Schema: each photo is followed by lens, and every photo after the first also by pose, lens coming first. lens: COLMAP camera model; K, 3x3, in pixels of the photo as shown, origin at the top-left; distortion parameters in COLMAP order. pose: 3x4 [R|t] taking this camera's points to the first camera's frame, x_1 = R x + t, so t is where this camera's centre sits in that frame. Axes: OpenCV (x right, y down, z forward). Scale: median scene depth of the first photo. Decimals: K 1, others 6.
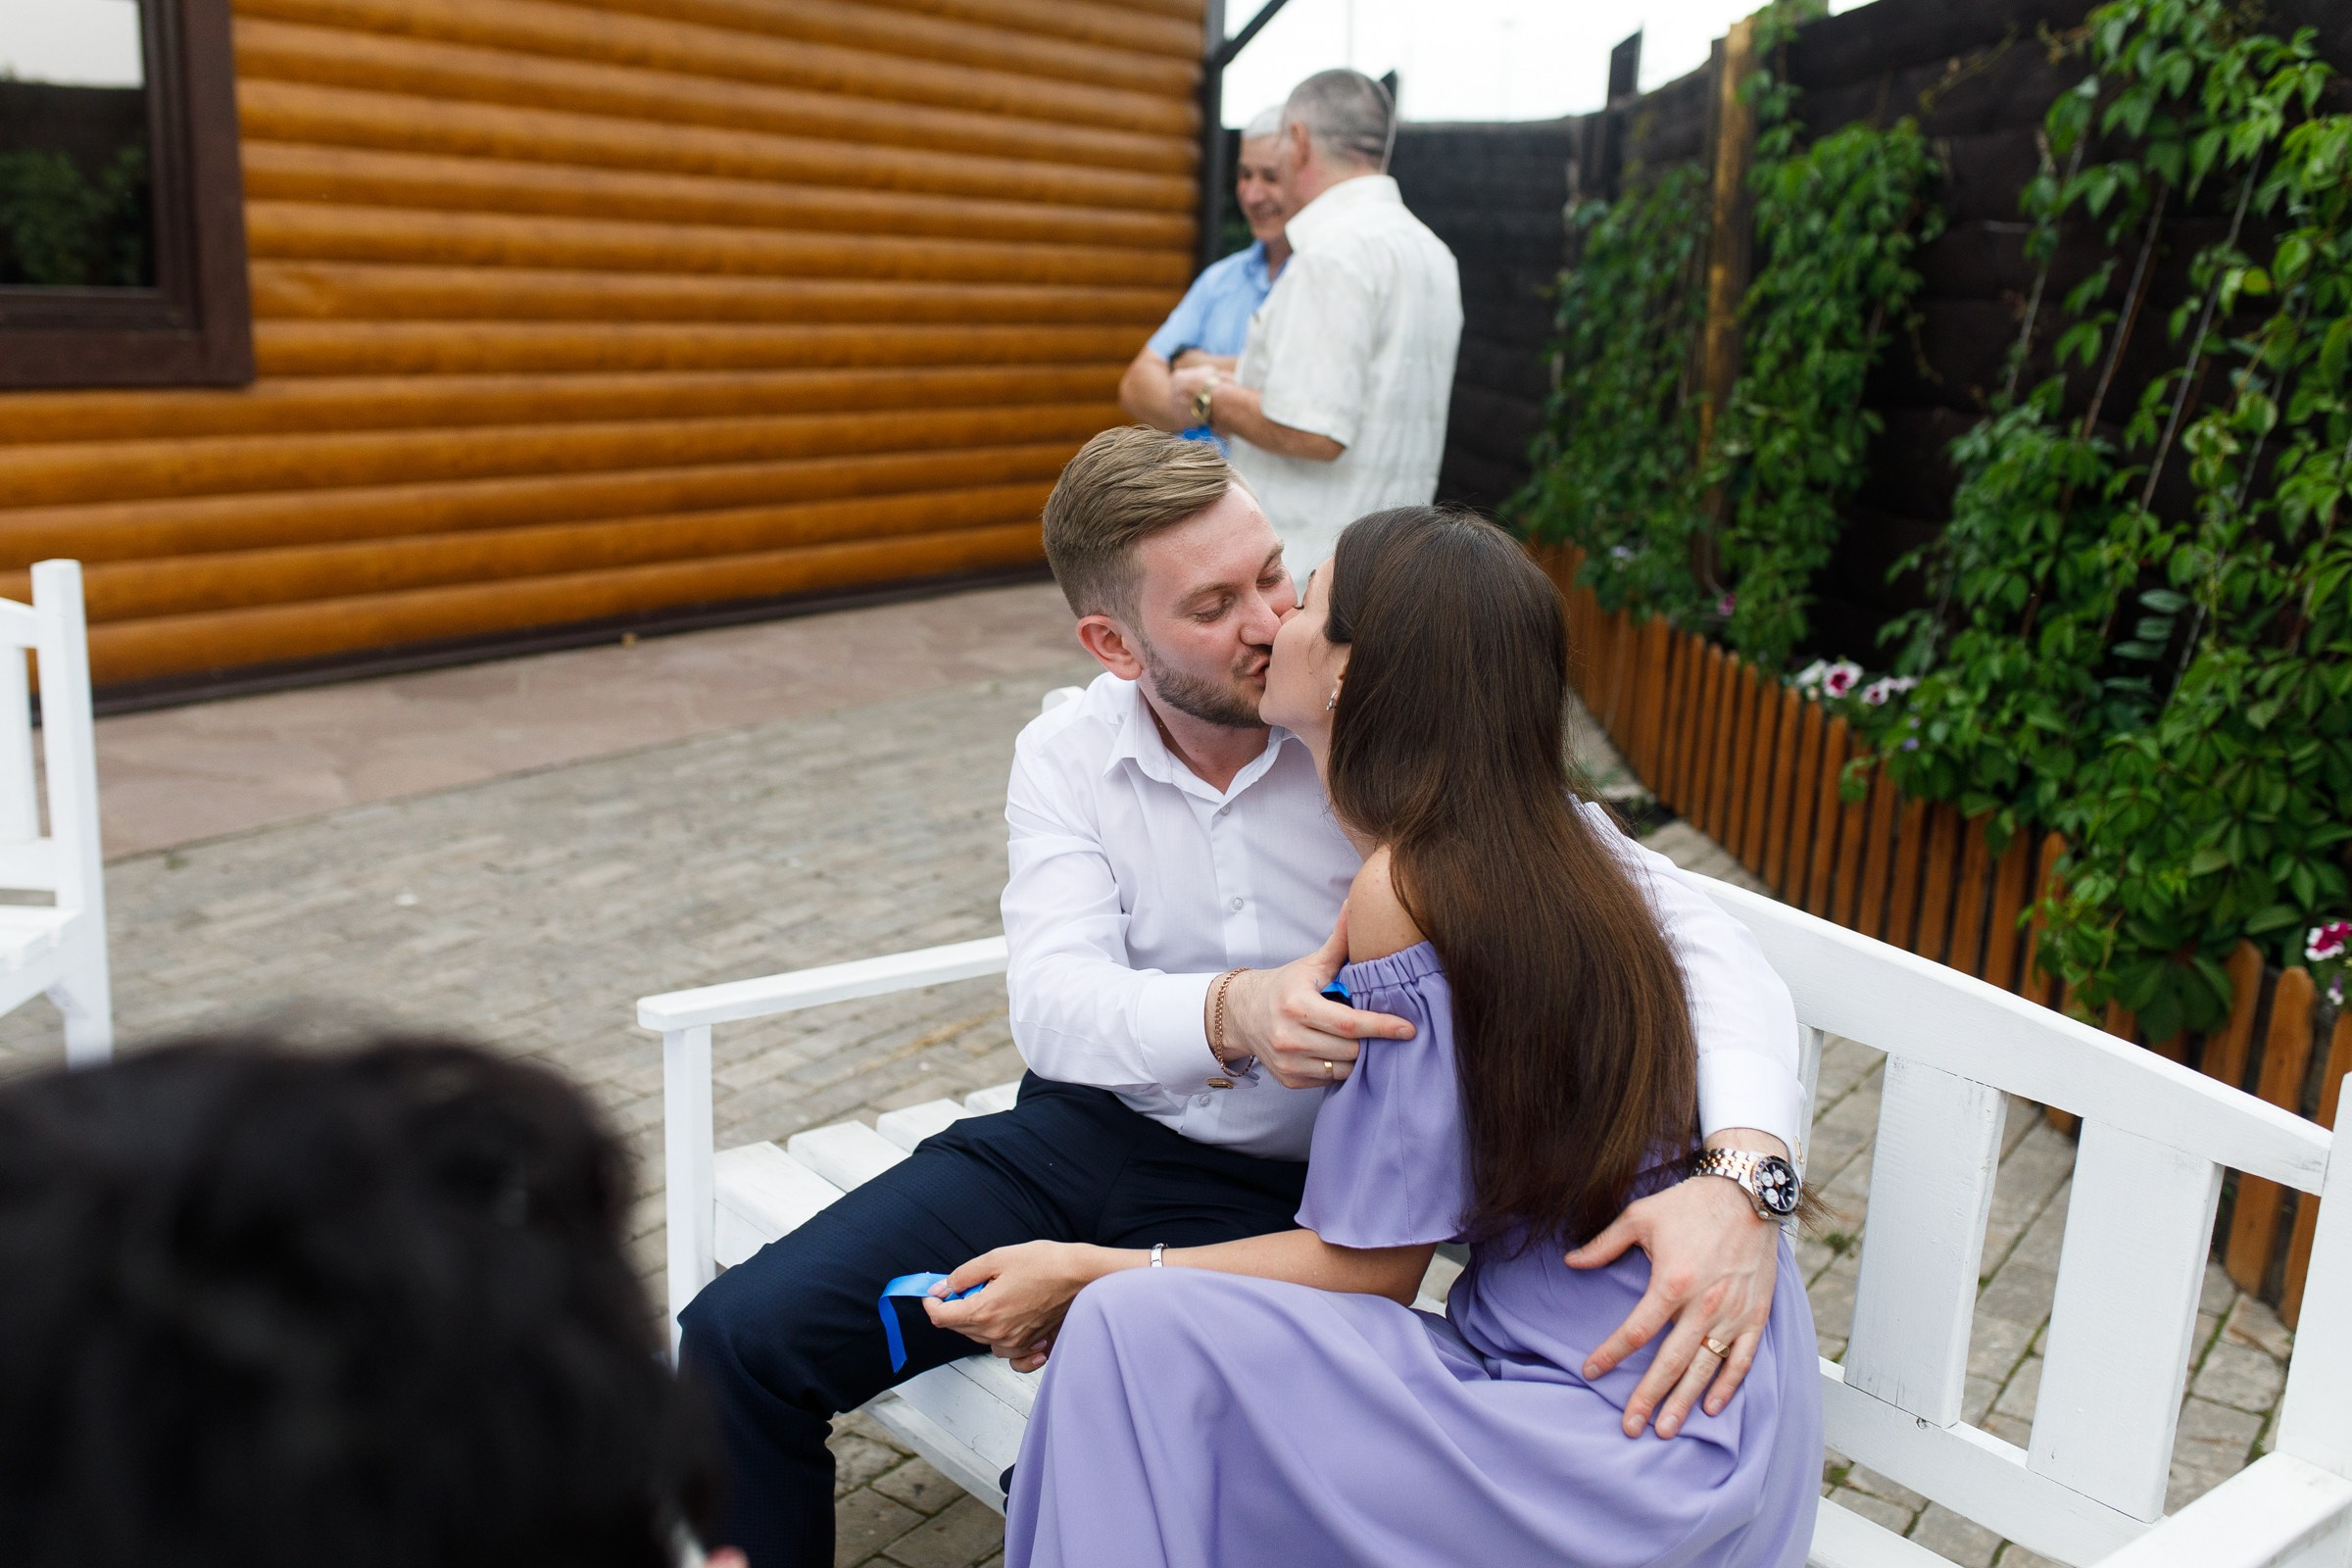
lens RADIAL K [[2159.7, 0, 1176.0], [0, 2159.7, 784.0], [0, 0, 1]] dist [0.003504, -0.005964]
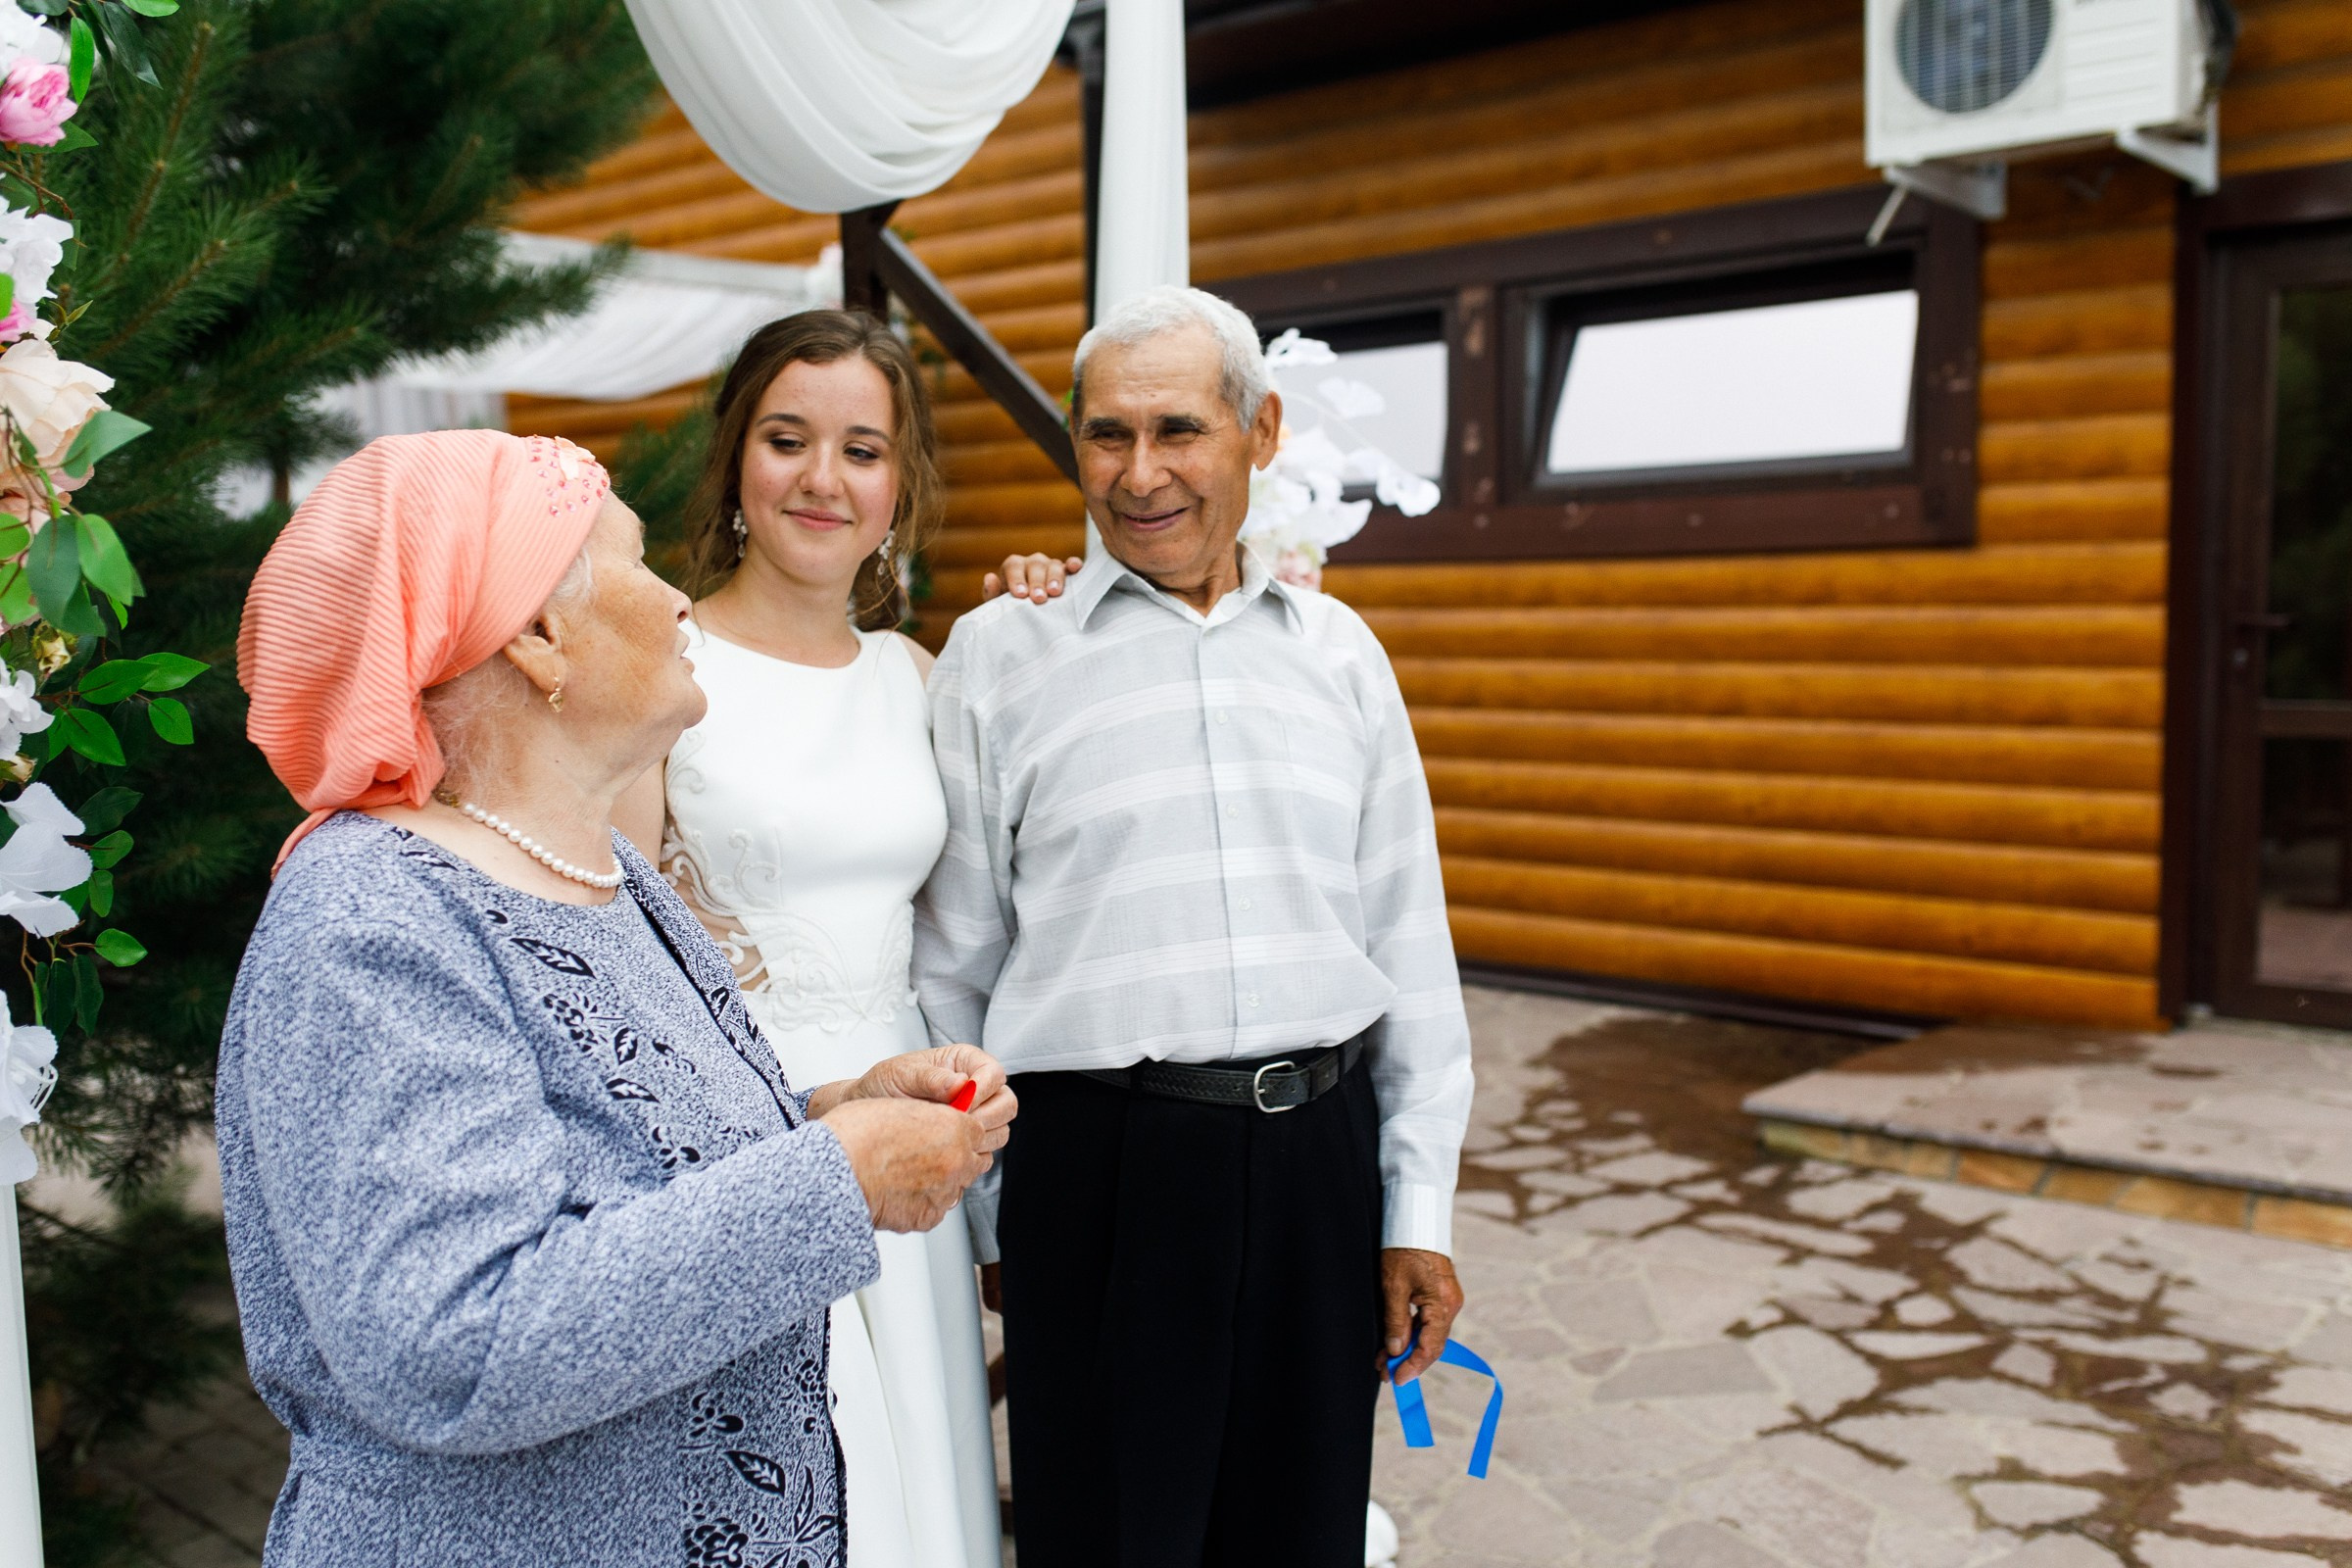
lens RADIAL K [[2070.5, 0, 1176.0], [0, 2070.5, 784.0], [0, 0, 1]] dist [-0.003139, -0.002057]
pose [[-0.116355, 0.051266, -0.991884, 0.620673], [-0.221082, 0.972275, 0.076187, -0.178916], [0.968289, 0.228153, -0.101795, 0.874276]]
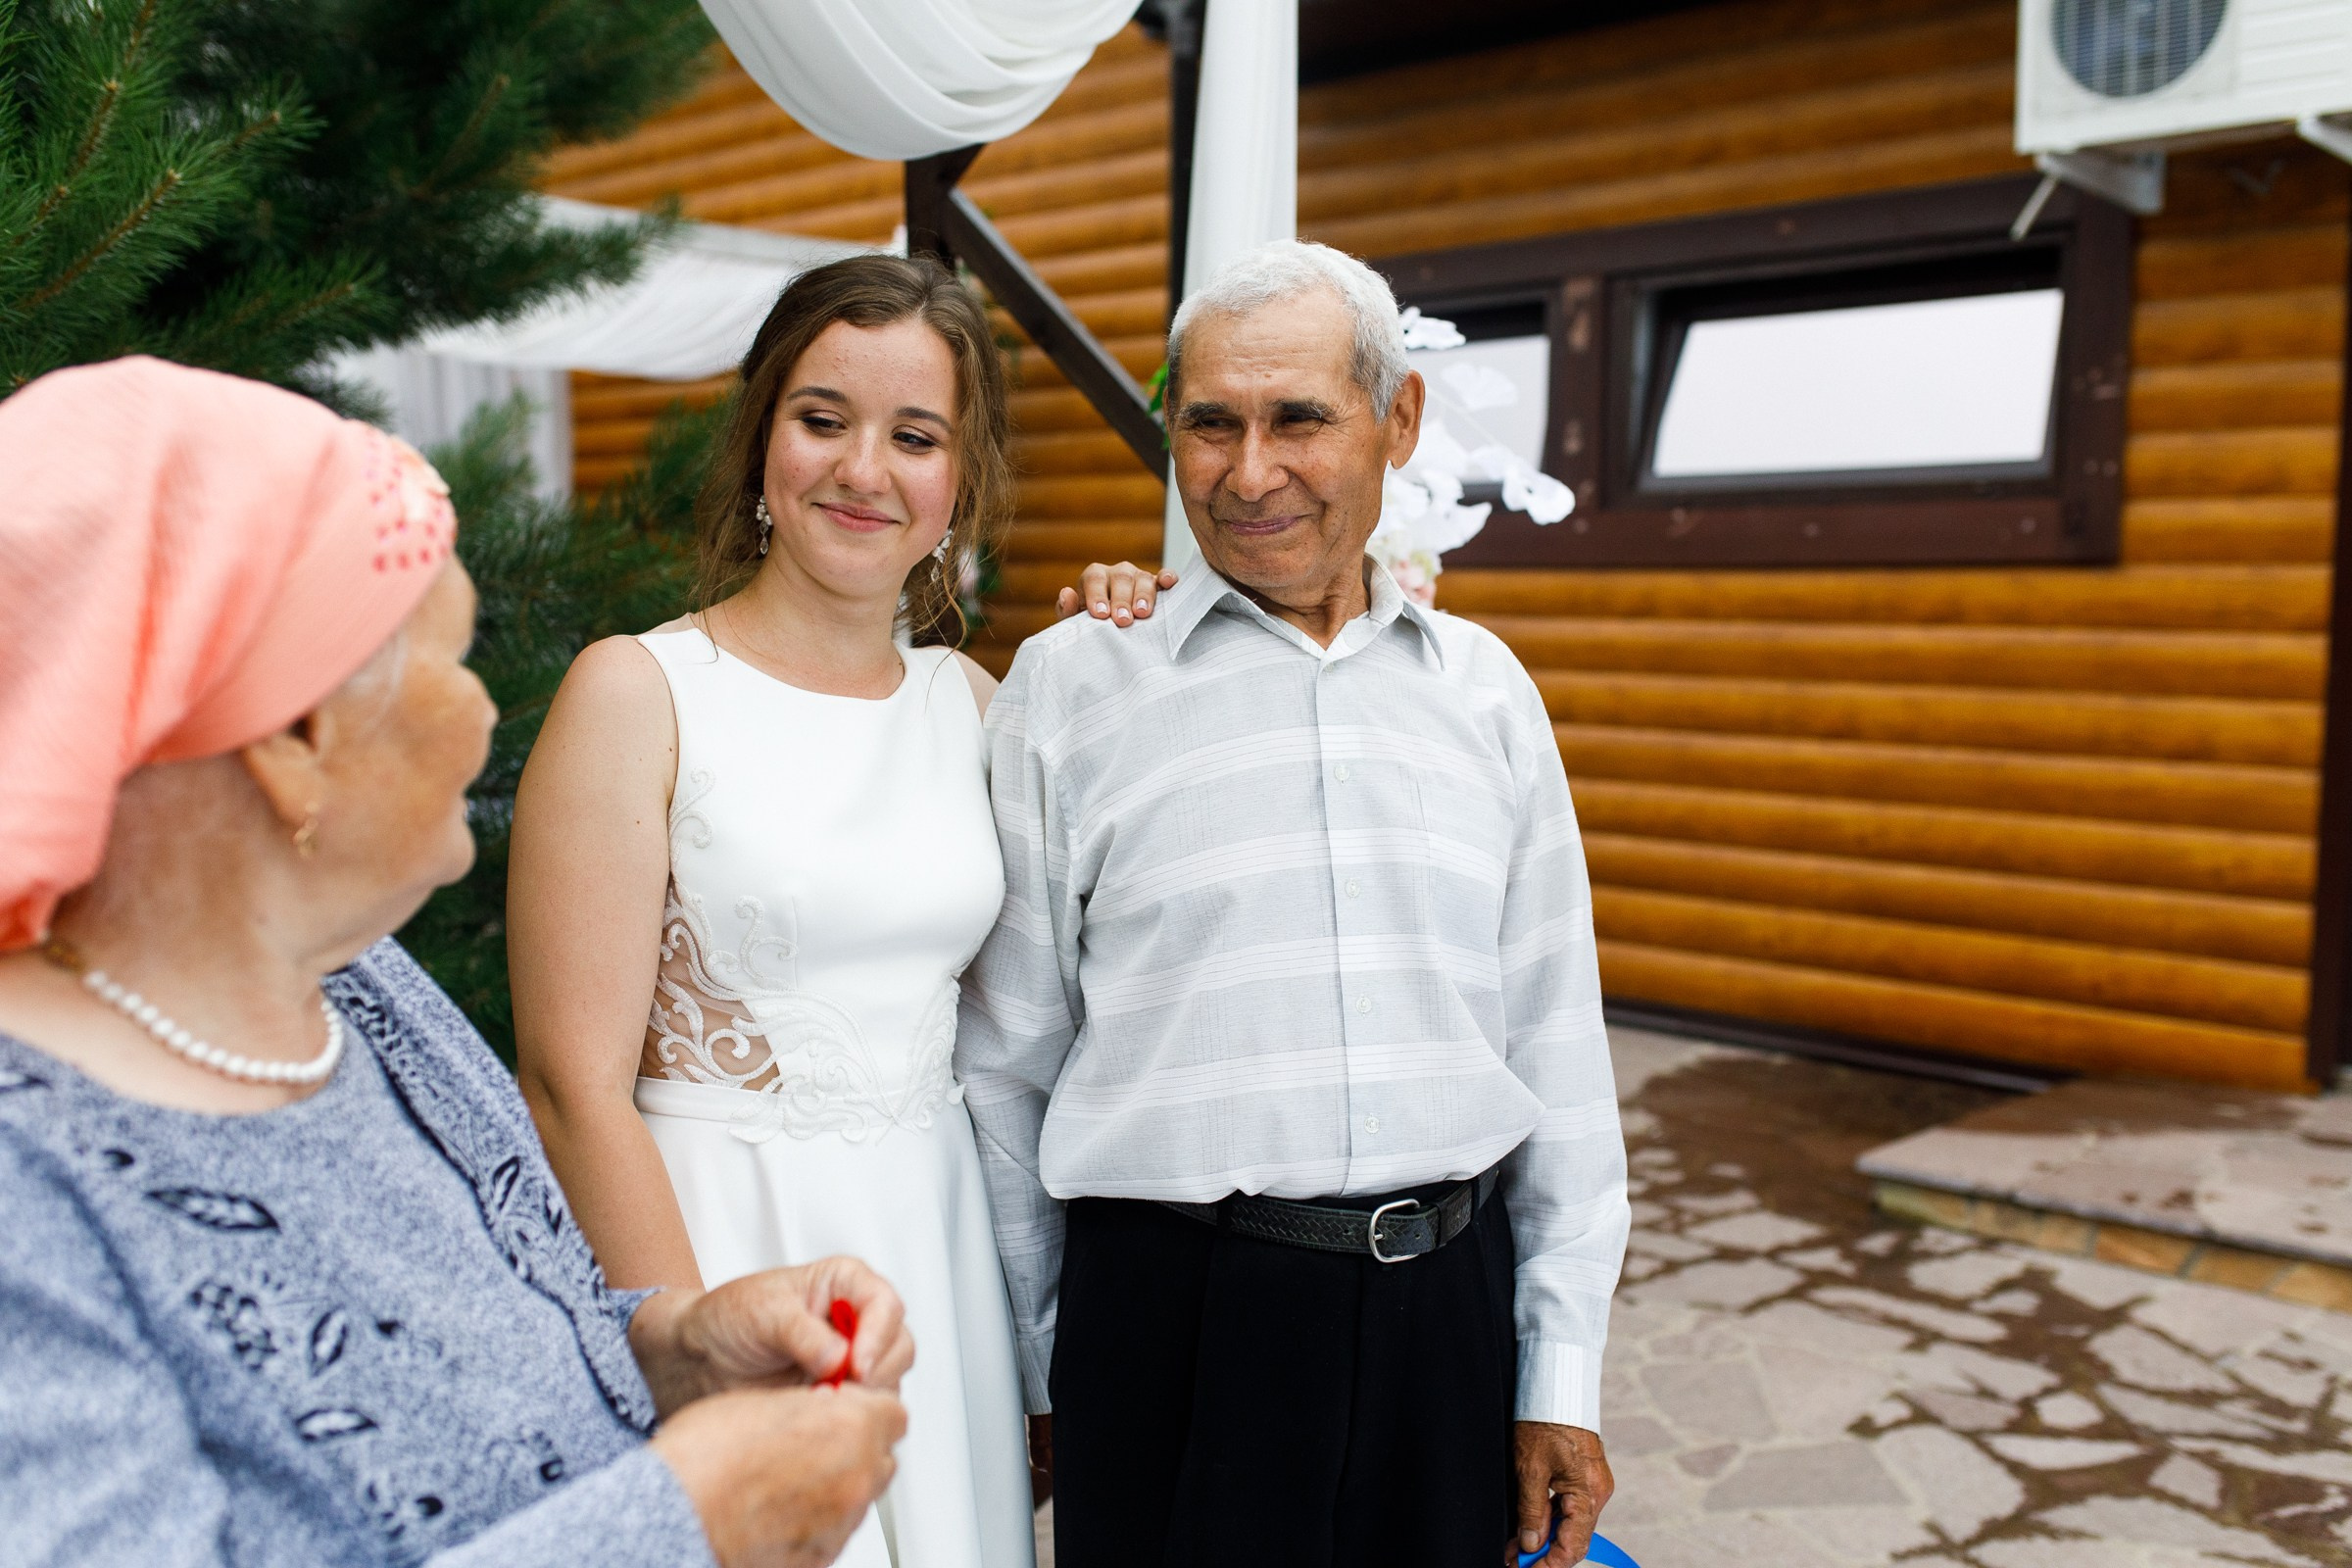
lens RADIAL K [[2159.7, 0, 1176.0], [0, 2159.7, 784.0], [0, 0, 1]] dist [0.003504, -0.005964]
pose [[-0.151027, 0.044489, -0.987528, 0.611893], [-0.244815, 0.966183, 0.080968, -0.179429], [0.957735, 0.253990, -0.135028, 0.872228]]
